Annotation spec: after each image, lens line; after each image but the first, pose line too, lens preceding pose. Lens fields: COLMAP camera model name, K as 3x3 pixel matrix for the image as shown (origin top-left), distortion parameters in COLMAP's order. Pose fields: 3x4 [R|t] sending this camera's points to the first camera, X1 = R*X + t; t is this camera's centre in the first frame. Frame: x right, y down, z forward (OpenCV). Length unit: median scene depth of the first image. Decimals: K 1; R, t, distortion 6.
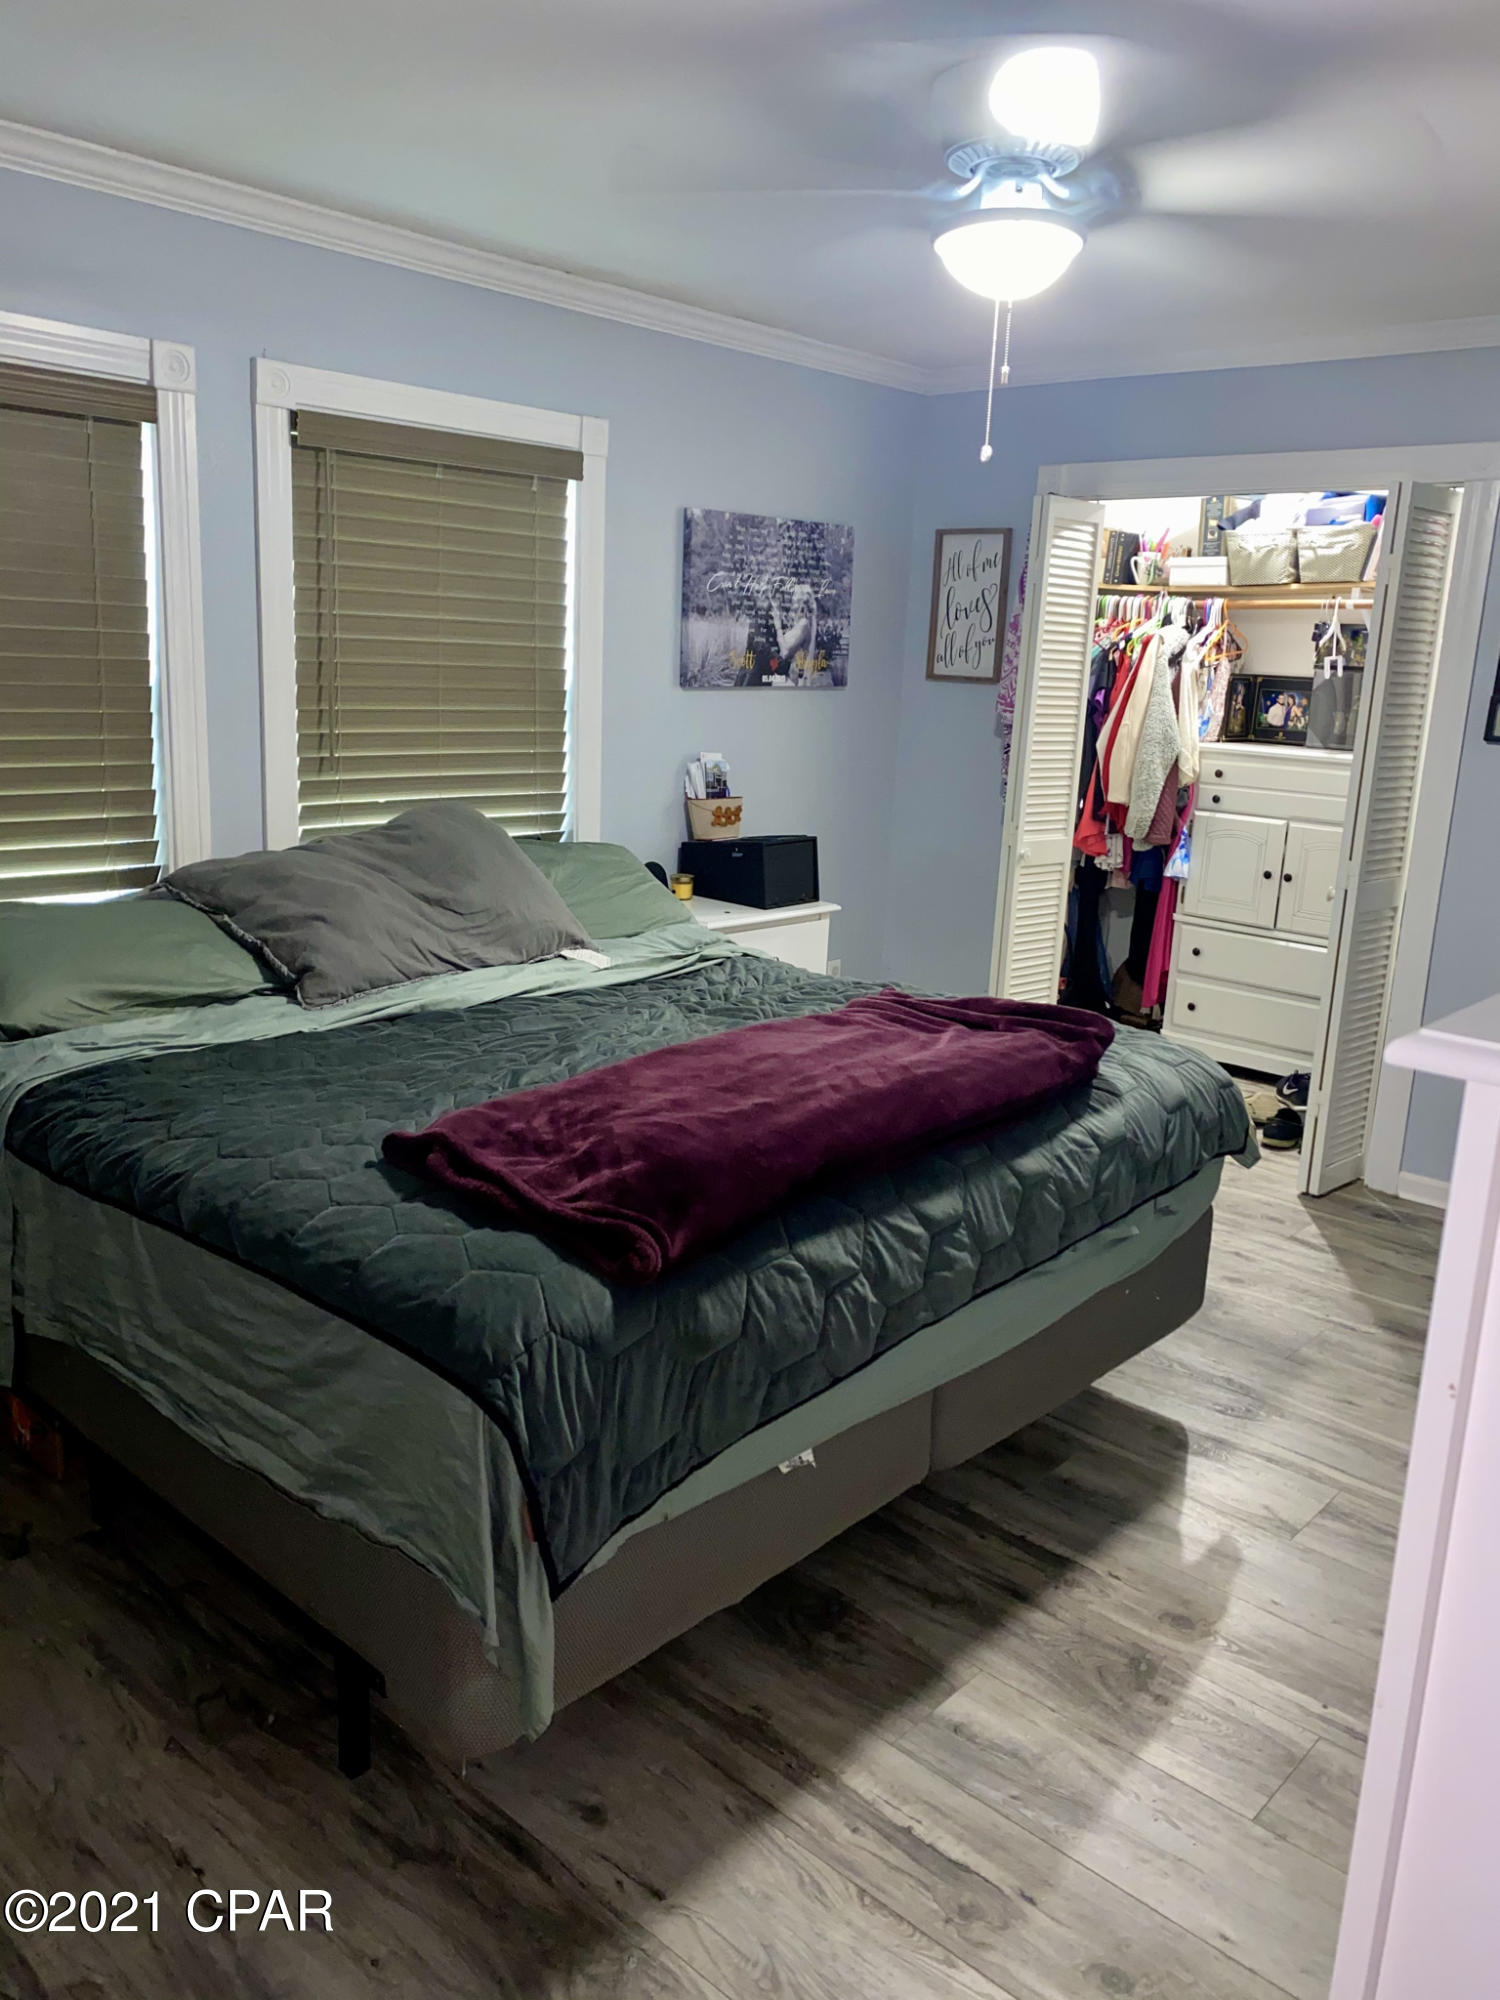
lens RADIAL K [[1531.0, 0, 751.7], [0, 1531.0, 1000.8], [0, 0, 1]] dist [0.030315, -0.040969]
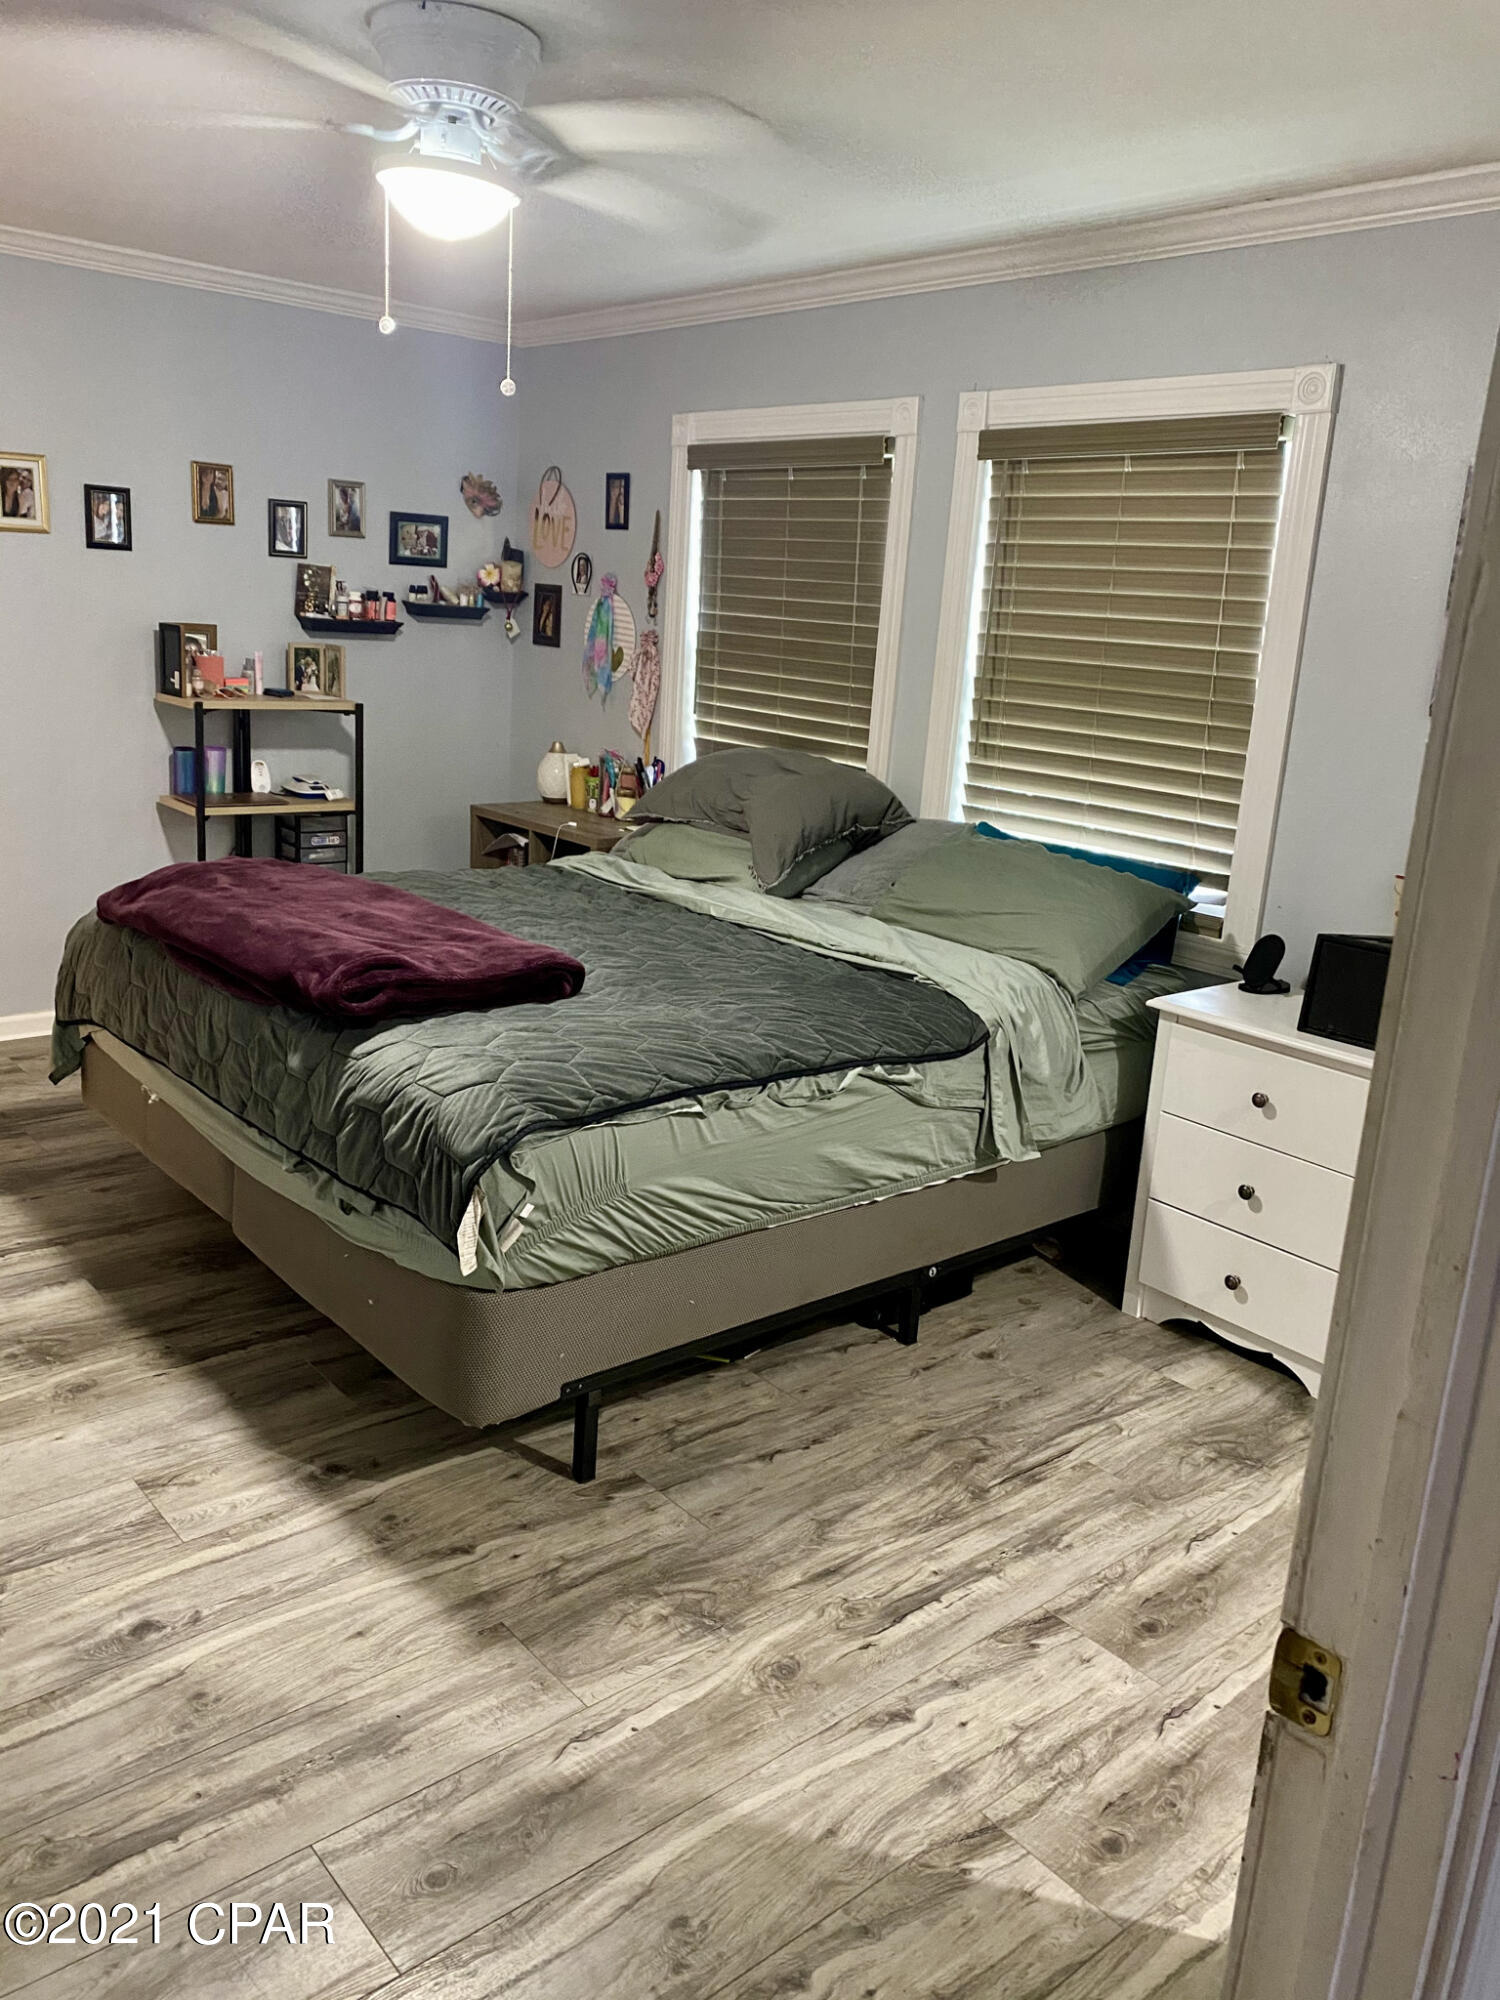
lens RADIAL K [[1531.0, 0, 751.1], [0, 1531.0, 1002.4], [0, 0, 1]] dist [0.030315, -0.040969]
pose [[-0.132526, 0.199303, -0.970935, 0.978847], [-0.286656, 0.930008, 0.230028, -0.218413], [0.948823, 0.308809, -0.066119, 1.113389]]
